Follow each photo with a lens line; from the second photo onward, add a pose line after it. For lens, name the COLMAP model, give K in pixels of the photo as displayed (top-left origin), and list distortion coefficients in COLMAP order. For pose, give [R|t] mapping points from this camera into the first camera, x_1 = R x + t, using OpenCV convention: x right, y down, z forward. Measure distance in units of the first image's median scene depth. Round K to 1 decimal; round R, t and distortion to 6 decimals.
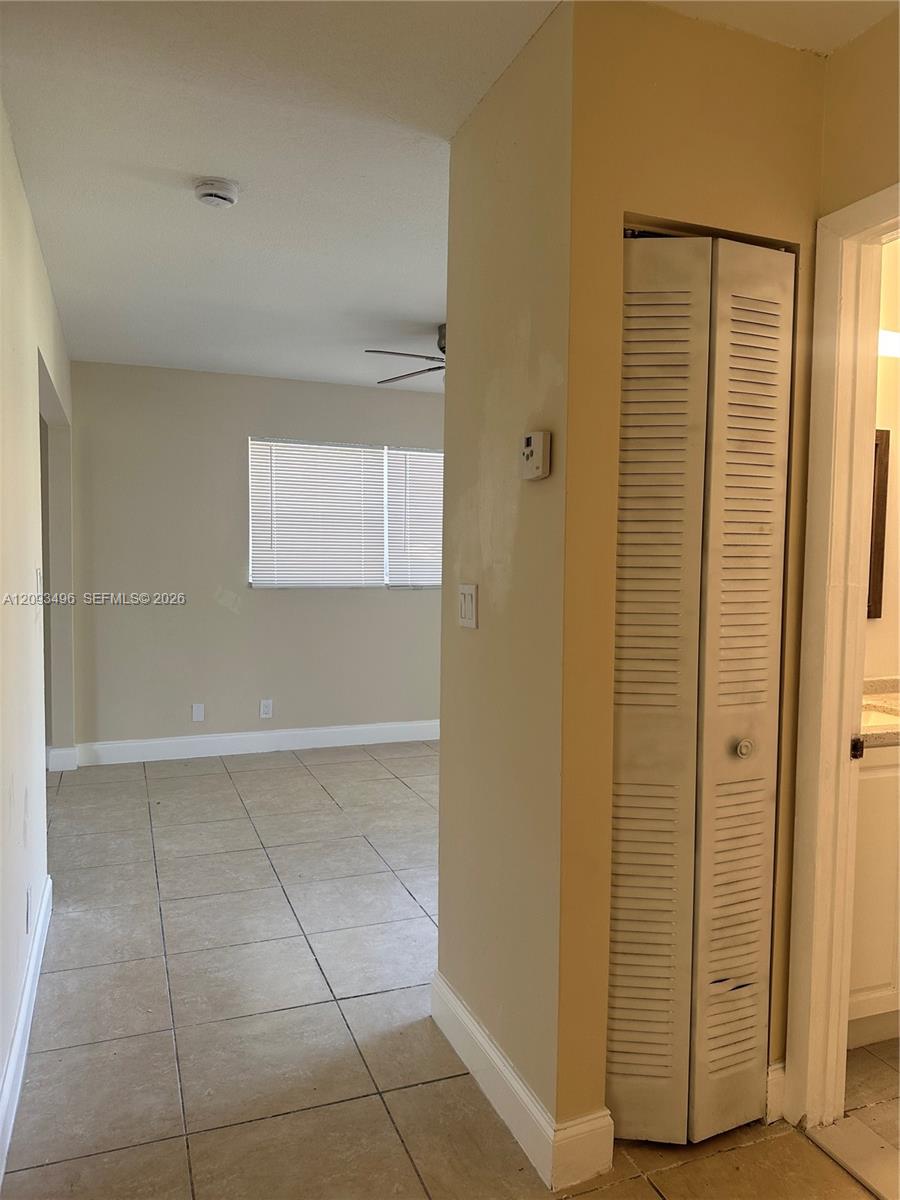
lens RADIAL K [[839.8, 0, 454.1], [0, 839.8, 595.2], [0, 0, 1]] dist [0.062922, -0.080858]
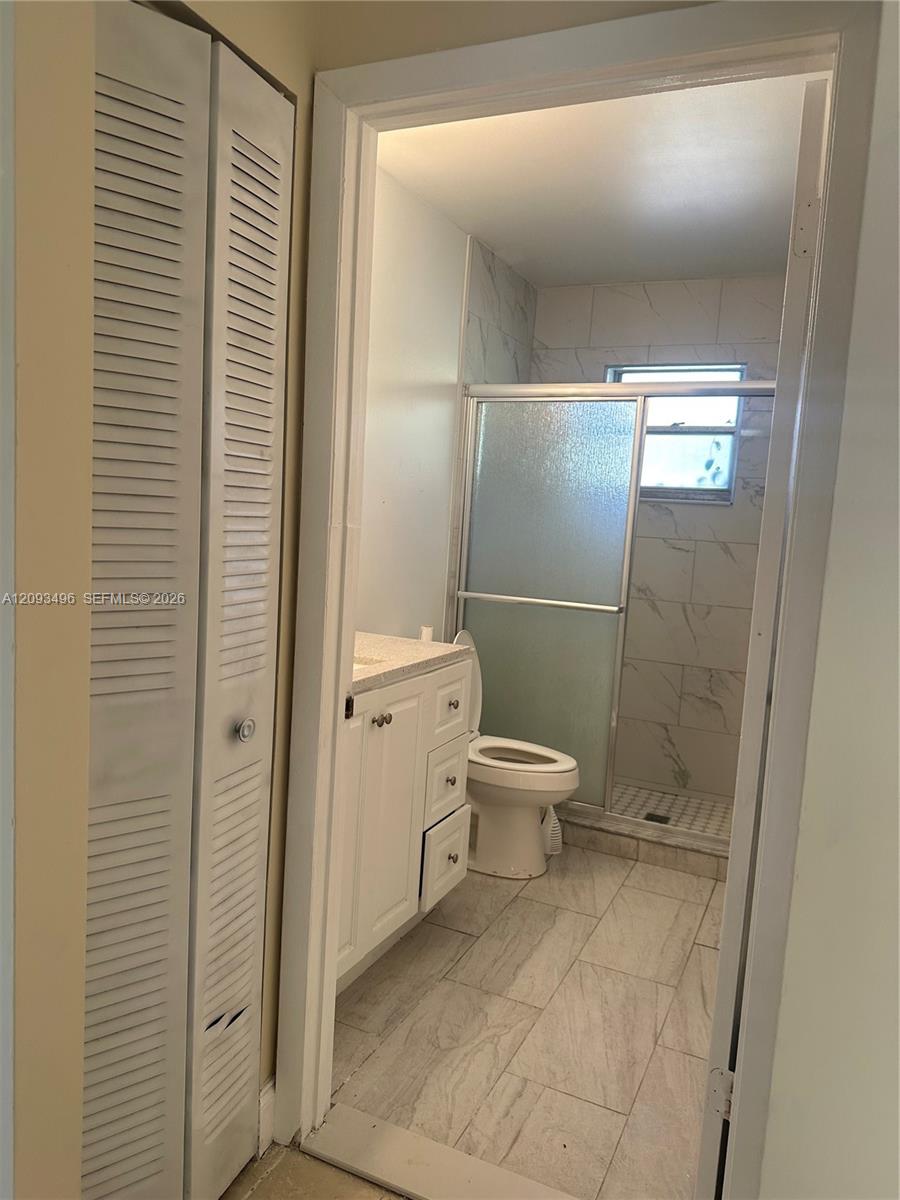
lens RADIAL K [[839.8, 0, 454.1], [0, 839.8, 595.2], [0, 0, 1]] dist [0.062922, -0.080858]
pose [[0.708395, -0.041092, 0.704619, -0.072934], [-0.013966, 0.997292, 0.072202, -0.004837], [-0.705678, -0.060988, 0.705903, 0.308203]]
